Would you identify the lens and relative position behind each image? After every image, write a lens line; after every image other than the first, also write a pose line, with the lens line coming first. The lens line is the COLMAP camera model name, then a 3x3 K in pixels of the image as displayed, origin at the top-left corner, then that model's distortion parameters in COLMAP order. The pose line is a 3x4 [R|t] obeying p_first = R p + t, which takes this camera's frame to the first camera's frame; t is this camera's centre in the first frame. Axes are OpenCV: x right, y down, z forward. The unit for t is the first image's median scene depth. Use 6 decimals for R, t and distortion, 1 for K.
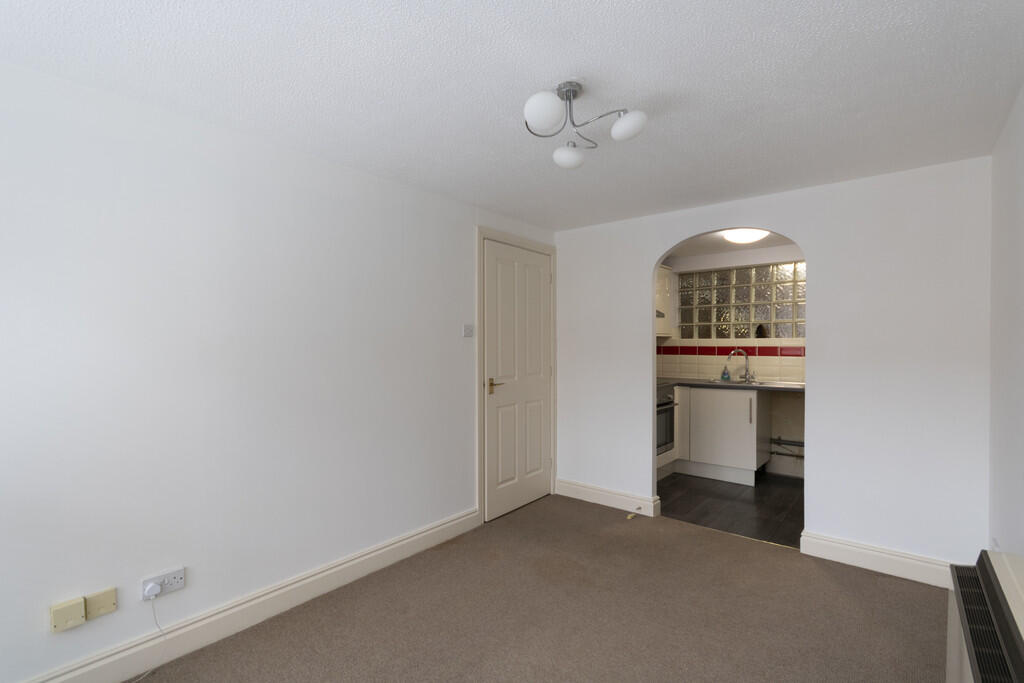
lens RADIAL K [[474.0, 0, 515.0], [0, 474.0, 344.1], [0, 0, 1]] dist [0.002437, 0.000178]
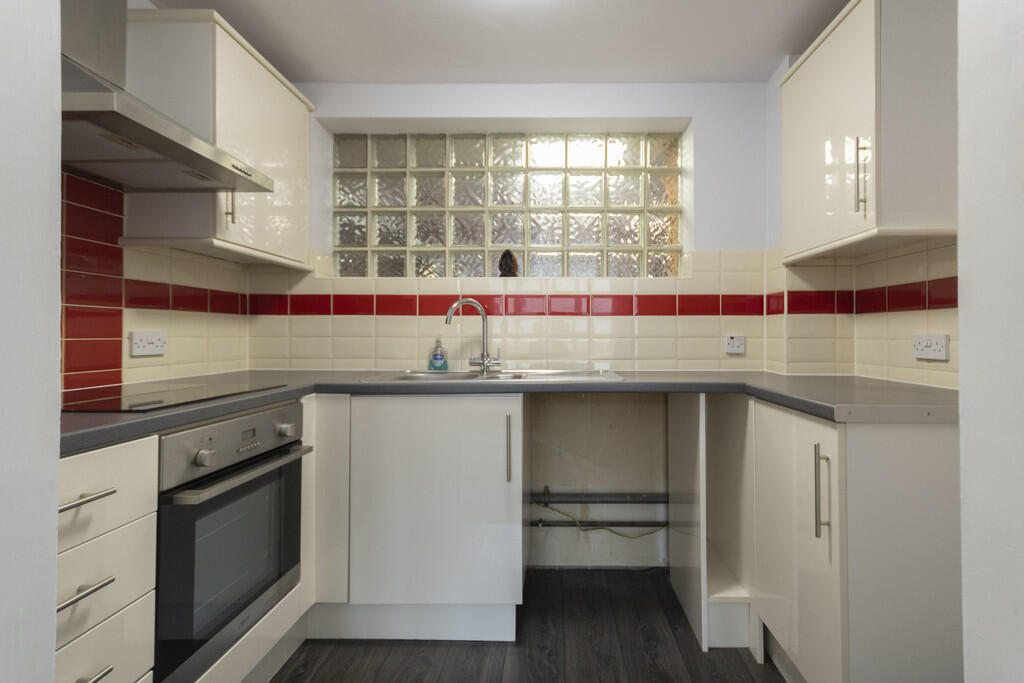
lens RADIAL K [[474.0, 0, 541.2], [0, 474.0, 336.6], [0, 0, 1]] dist [0.002437, 0.000178]
pose [[0.779063, 0.004628, 0.626929, 0.251176], [0.002050, 0.999949, -0.009929, 0.049728], [-0.626942, 0.009020, 0.779013, 0.618030]]
